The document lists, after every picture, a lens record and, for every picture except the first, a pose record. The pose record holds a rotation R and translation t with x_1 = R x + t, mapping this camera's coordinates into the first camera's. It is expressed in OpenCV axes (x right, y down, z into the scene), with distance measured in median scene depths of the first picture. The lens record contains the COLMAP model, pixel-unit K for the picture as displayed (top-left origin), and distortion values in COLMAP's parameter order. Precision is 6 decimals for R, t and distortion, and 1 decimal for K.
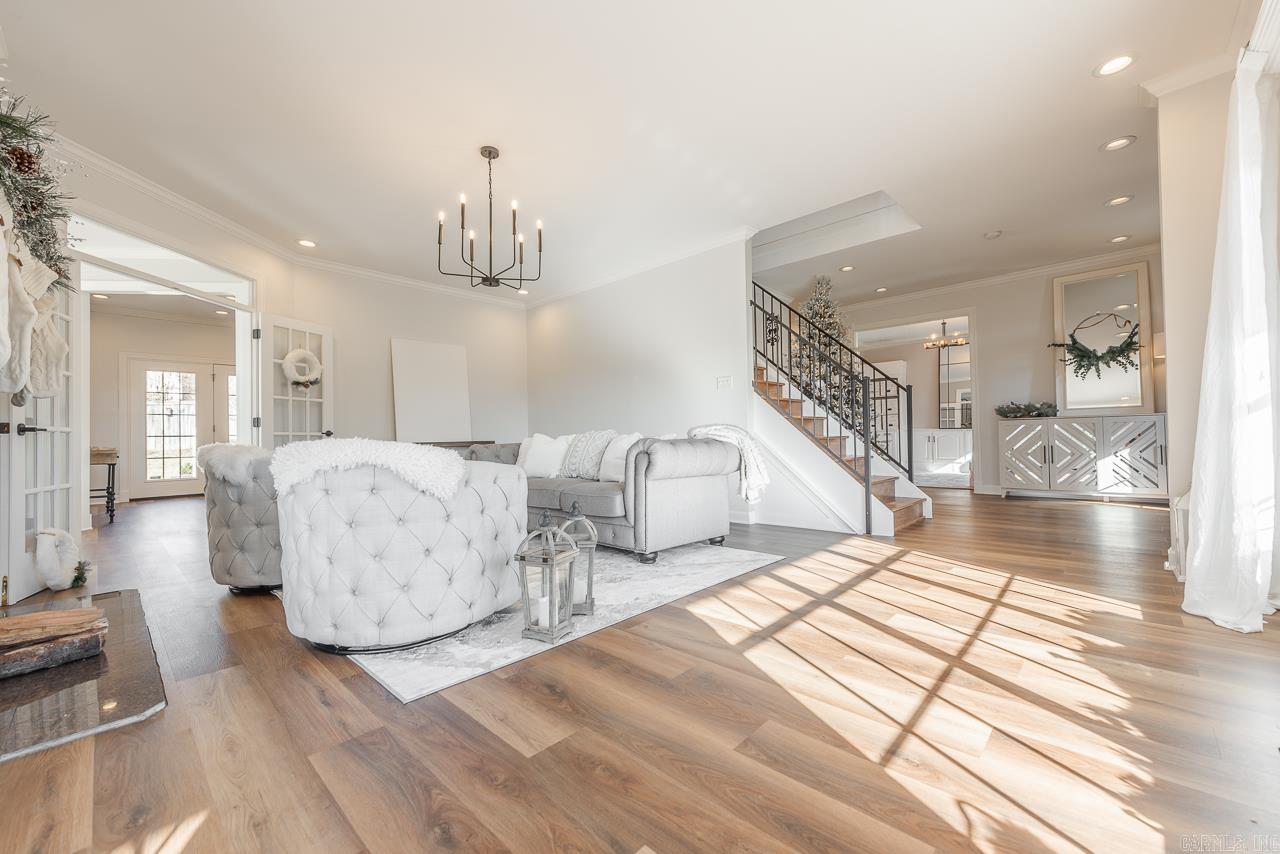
lens RADIAL K [[501.1, 0, 637.5], [0, 501.1, 427.9], [0, 0, 1]] dist [0.009590, -0.002350]
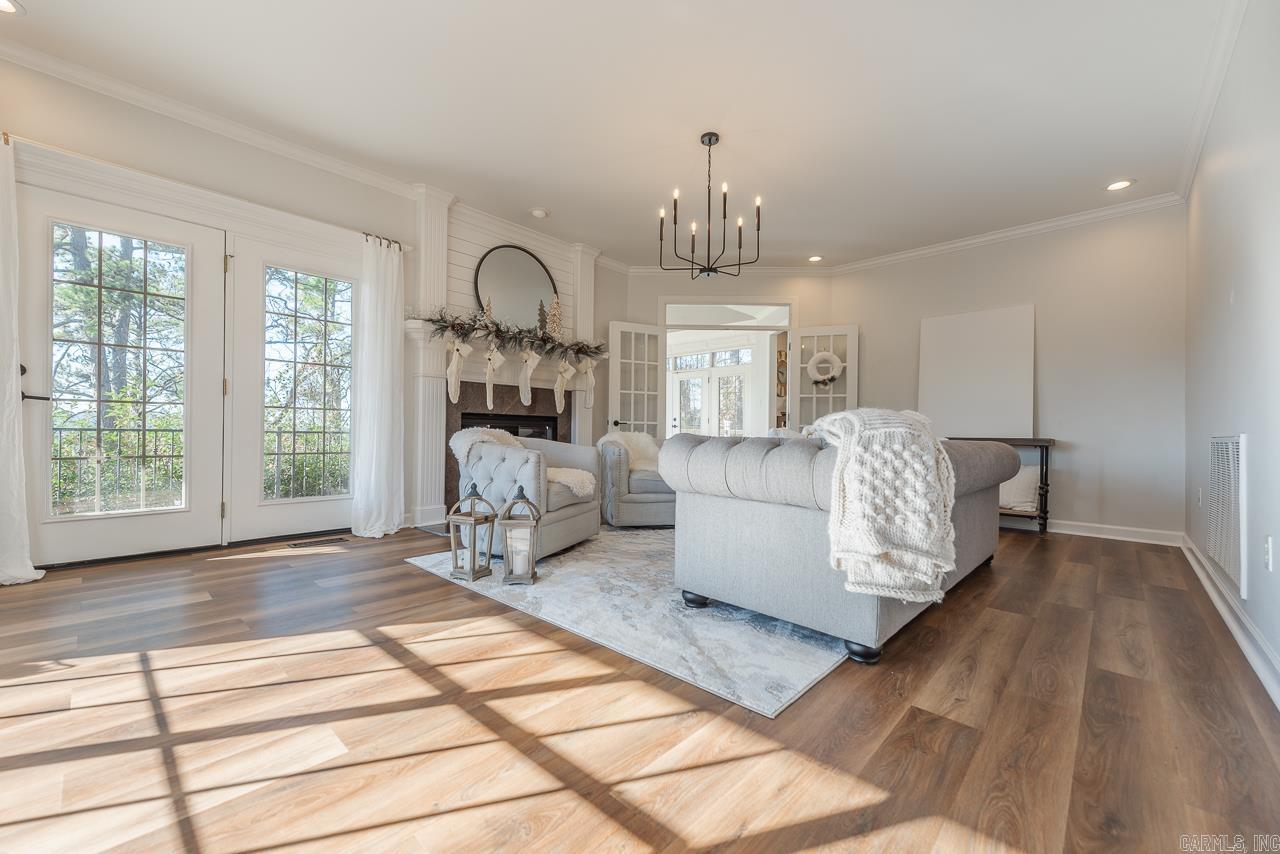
lens RADIAL K [[501.1, 0, 638.6], [0, 501.1, 426.5], [0, 0, 1]] dist [0.009590, -0.002350]
pose [[0.028737, 0.008039, -0.999555, 1.215733], [0.004173, 0.999958, 0.008162, 0.004102], [0.999578, -0.004406, 0.028702, 1.468626]]
